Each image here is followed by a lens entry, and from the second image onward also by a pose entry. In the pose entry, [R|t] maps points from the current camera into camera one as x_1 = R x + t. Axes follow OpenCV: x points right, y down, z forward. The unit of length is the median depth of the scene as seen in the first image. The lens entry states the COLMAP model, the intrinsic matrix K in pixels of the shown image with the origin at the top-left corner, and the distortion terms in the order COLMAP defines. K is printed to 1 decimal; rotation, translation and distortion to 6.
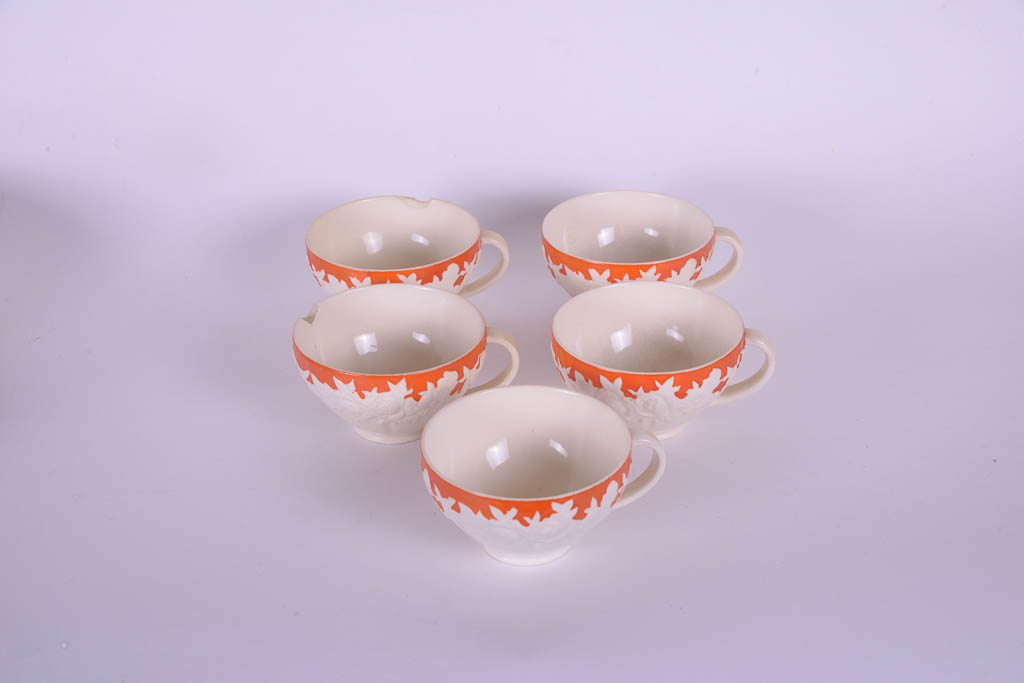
lens RADIAL K [[2023.4, 0, 510.5], [0, 2023.4, 341.6], [0, 0, 1]] dist [0.251882, 0.000000]
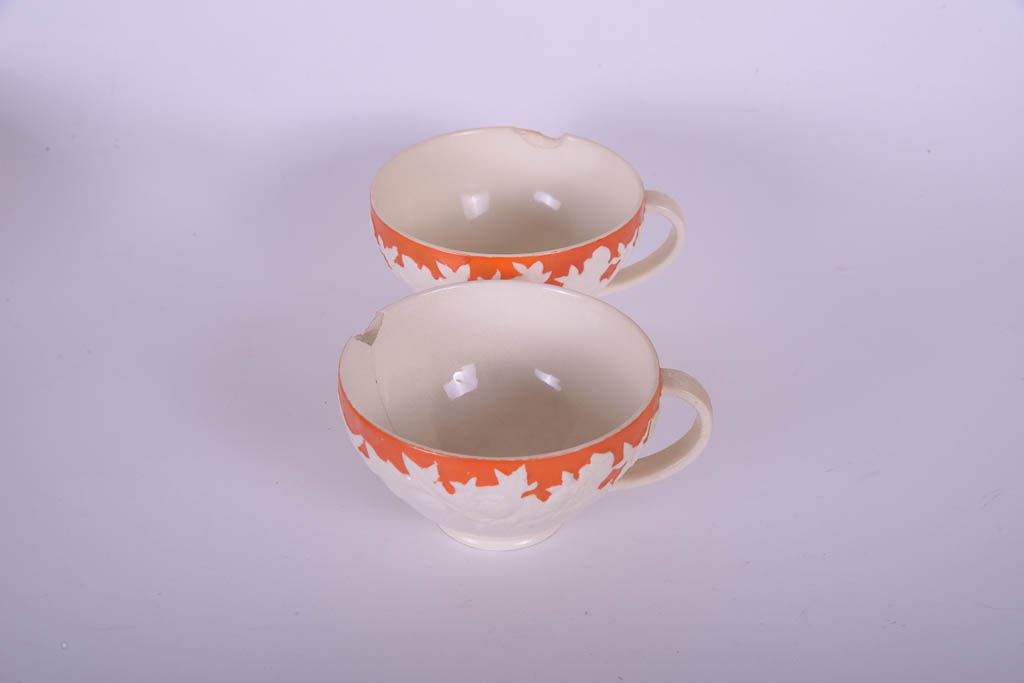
lens RADIAL K [[2023.4, 0, 511.1], [0, 2023.4, 342.6], [0, 0, 1]] dist [0.251882, 0.000000]
pose [[0.998304, 0.045337, -0.036528, -0.035649], [-0.043071, 0.997232, 0.060610, -0.050855], [0.039175, -0.058934, 0.997493, 0.413630]]
